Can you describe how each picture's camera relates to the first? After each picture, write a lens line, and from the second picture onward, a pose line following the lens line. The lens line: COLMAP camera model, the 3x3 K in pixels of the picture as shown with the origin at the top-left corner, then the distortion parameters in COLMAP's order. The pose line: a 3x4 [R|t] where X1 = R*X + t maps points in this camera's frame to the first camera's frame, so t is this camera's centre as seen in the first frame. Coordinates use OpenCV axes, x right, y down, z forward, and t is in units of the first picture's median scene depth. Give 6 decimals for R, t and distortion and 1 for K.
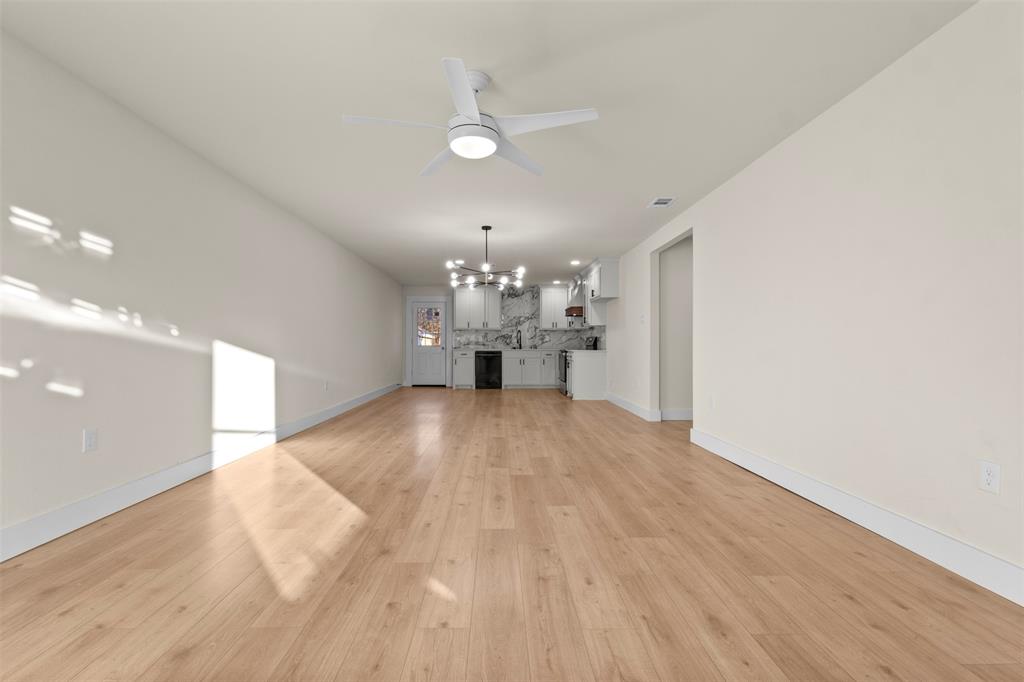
lens RADIAL K [[472.4, 0, 513.2], [0, 472.4, 338.3], [0, 0, 1]] dist [-0.005263, 0.001159]
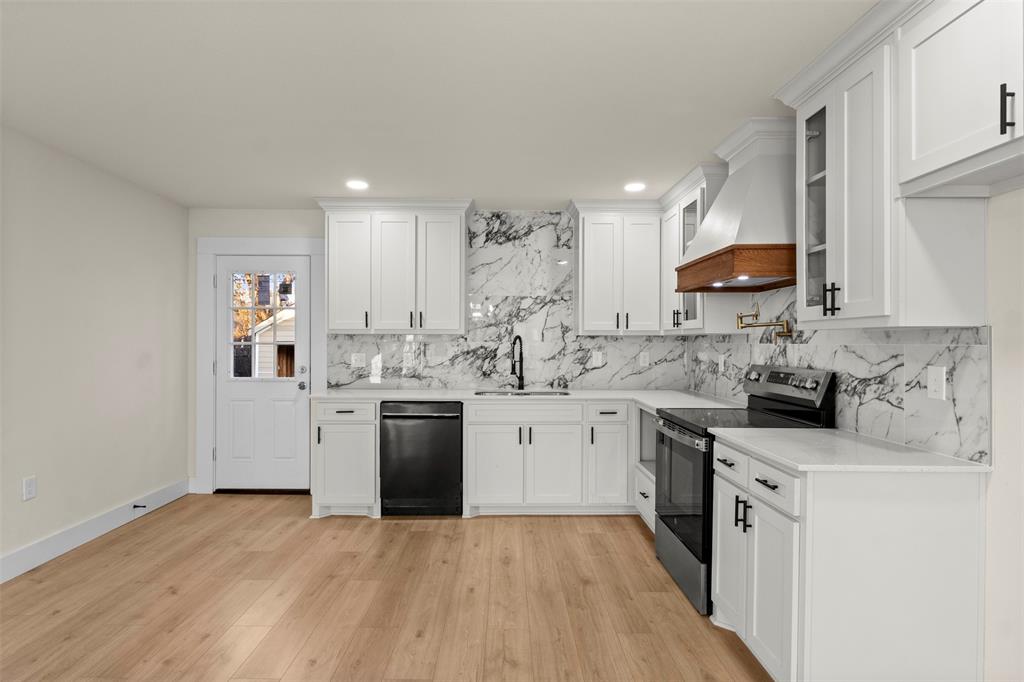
lens RADIAL K [[540.2, 0, 506.9], [0, 540.2, 342.9], [0, 0, 1]] dist [-0.004554, -0.000783]
pose [[0.999930, 0.003623, -0.011248, 0.009176], [-0.003425, 0.999841, 0.017520, -0.018889], [0.011310, -0.017480, 0.999783, 0.601172]]
